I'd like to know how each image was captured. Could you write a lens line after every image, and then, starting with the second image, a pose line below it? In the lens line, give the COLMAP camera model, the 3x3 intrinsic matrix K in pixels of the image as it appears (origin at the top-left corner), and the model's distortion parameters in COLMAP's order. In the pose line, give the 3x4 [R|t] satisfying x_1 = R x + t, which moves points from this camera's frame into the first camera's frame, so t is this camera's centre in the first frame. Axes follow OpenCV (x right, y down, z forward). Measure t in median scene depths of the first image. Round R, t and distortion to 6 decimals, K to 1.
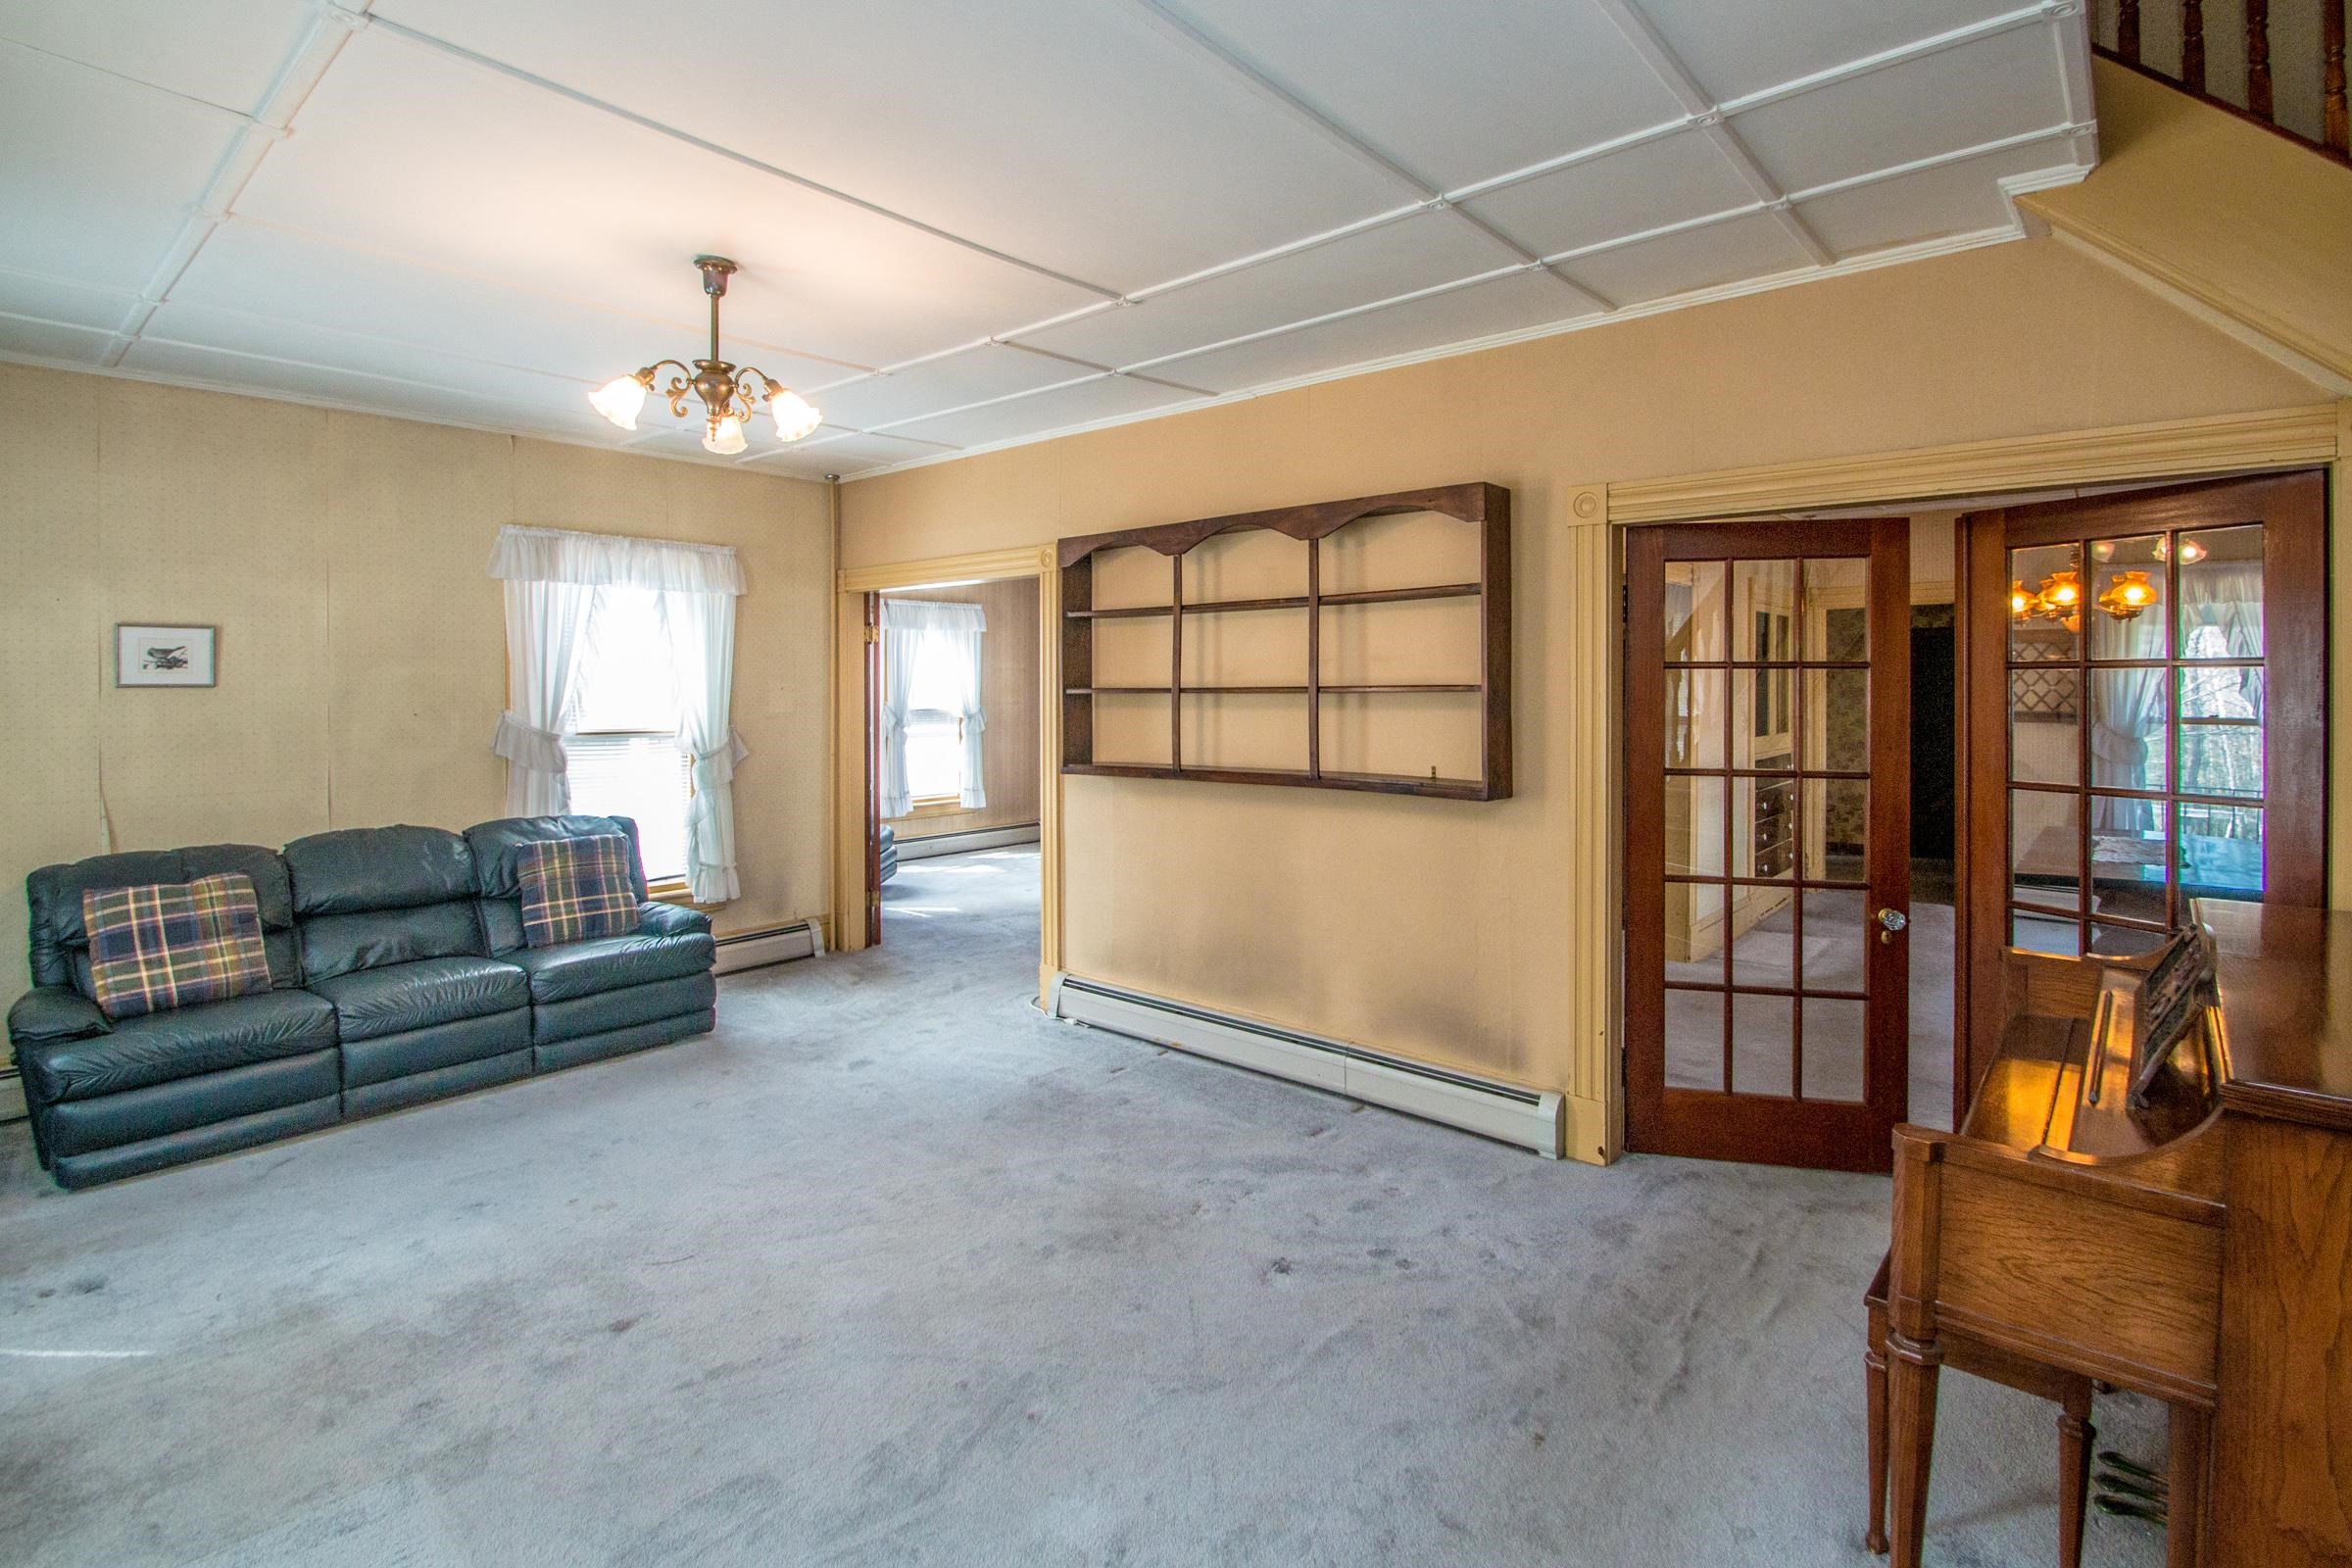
lens RADIAL K [[1129.8, 0, 1169.0], [0, 1129.8, 702.1], [0, 0, 1]] dist [0.000948, -0.011454]
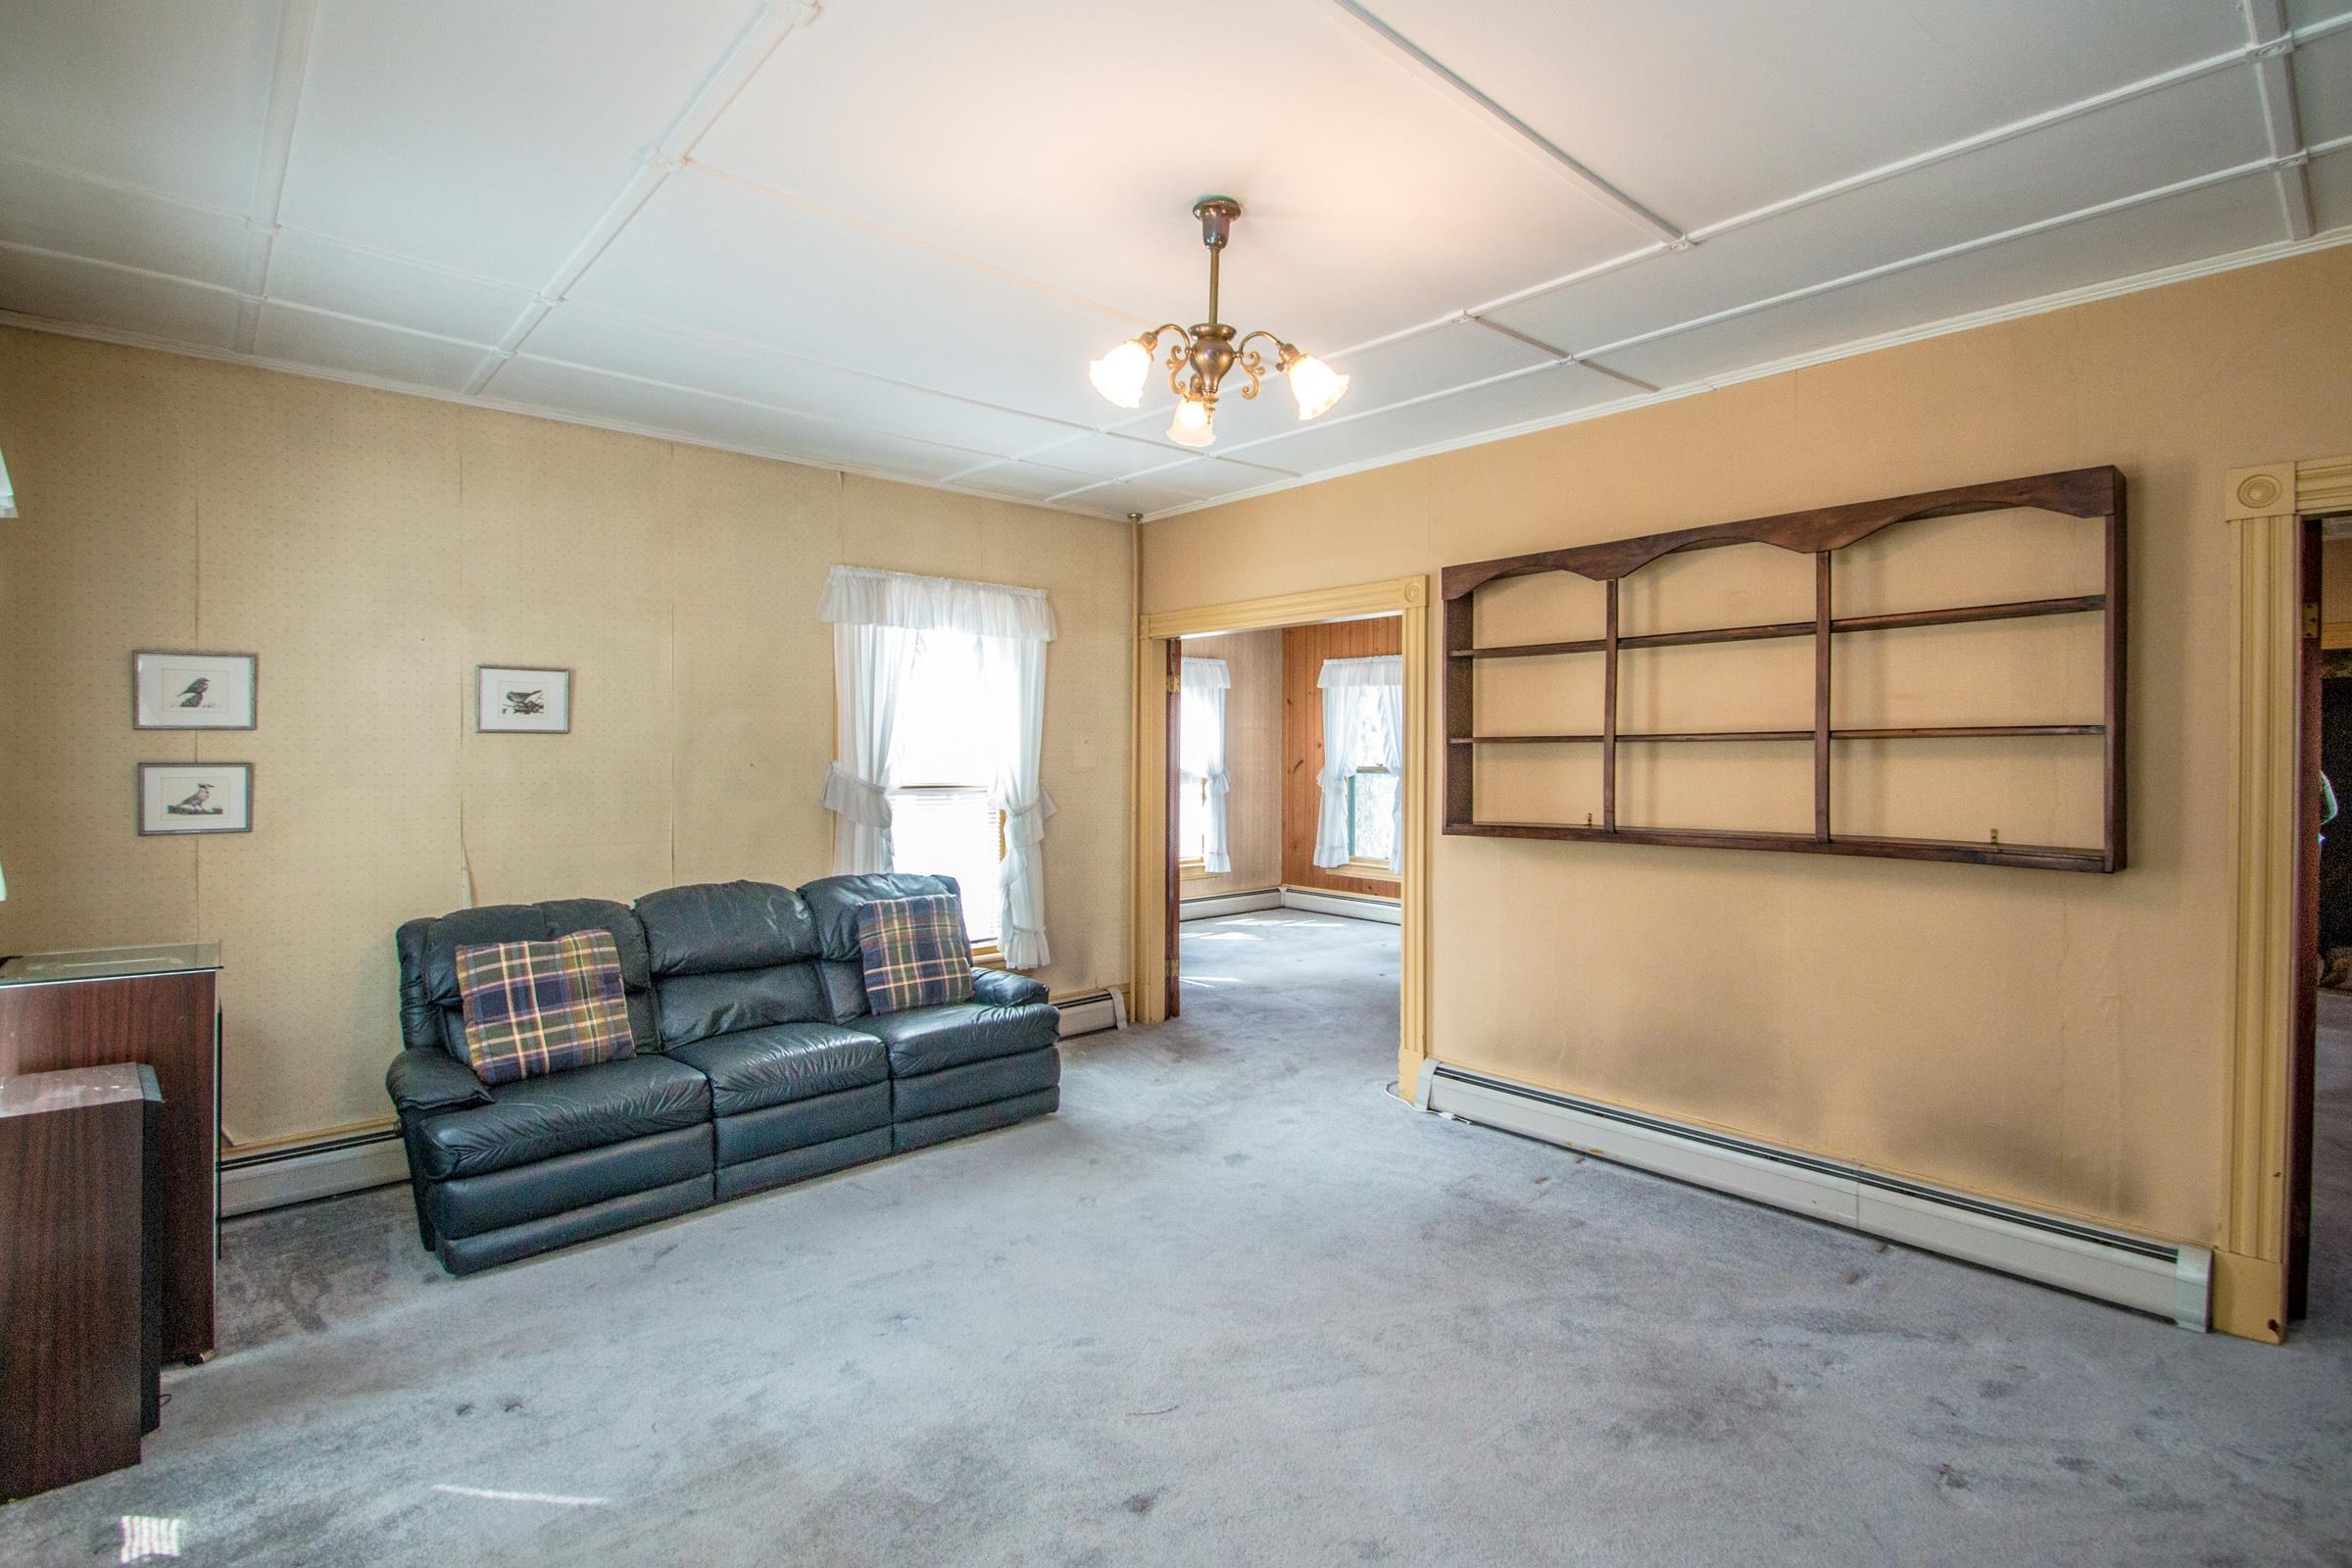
lens RADIAL K [[1129.8, 0, 1188.7], [0, 1129.8, 767.5], [0, 0, 1]] dist [0.000948, -0.011454]
pose [[0.992096, 0.003793, -0.125423, -0.225445], [-0.003851, 0.999993, -0.000224, 0.014884], [0.125422, 0.000705, 0.992103, 0.127662]]
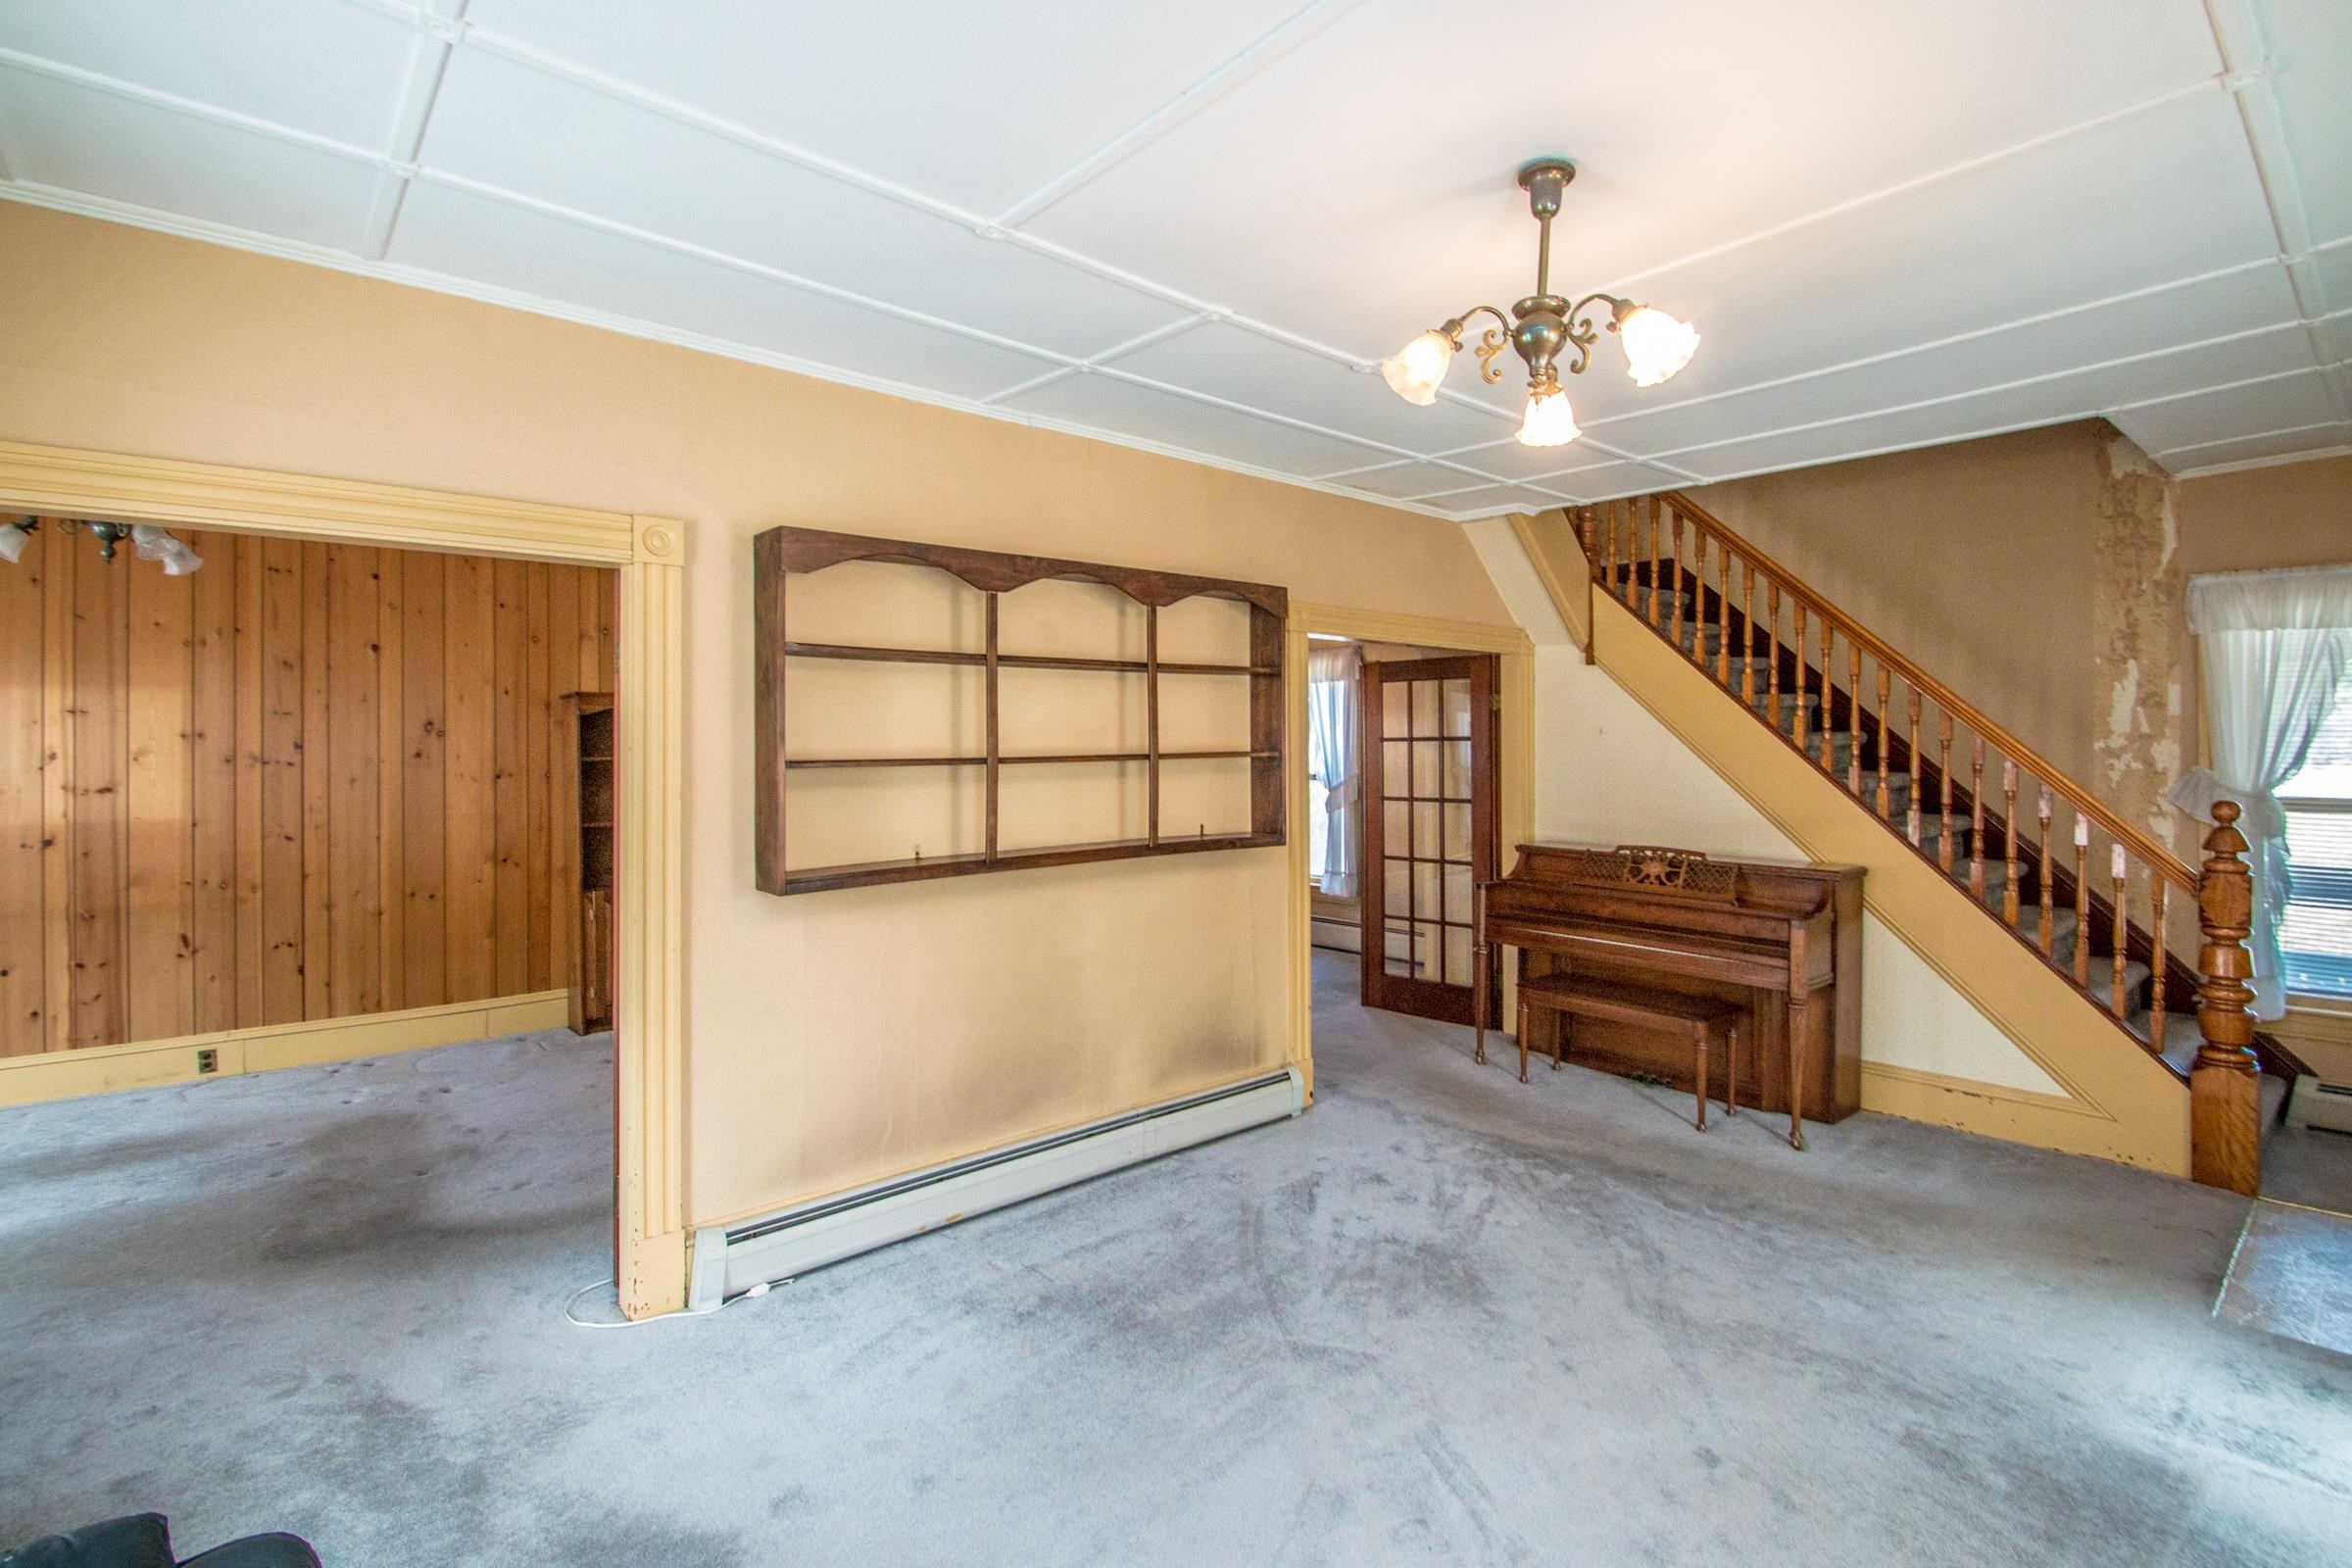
lens RADIAL K [[1129.8, 0, 1140.3], [0, 1129.8, 751.5], [0, 0, 1]] dist [0.000948, -0.011454]
pose [[0.137247, 0.001840, 0.990535, -0.852017], [0.026830, 0.999624, -0.005574, -0.009824], [-0.990173, 0.027341, 0.137146, 0.869859]]
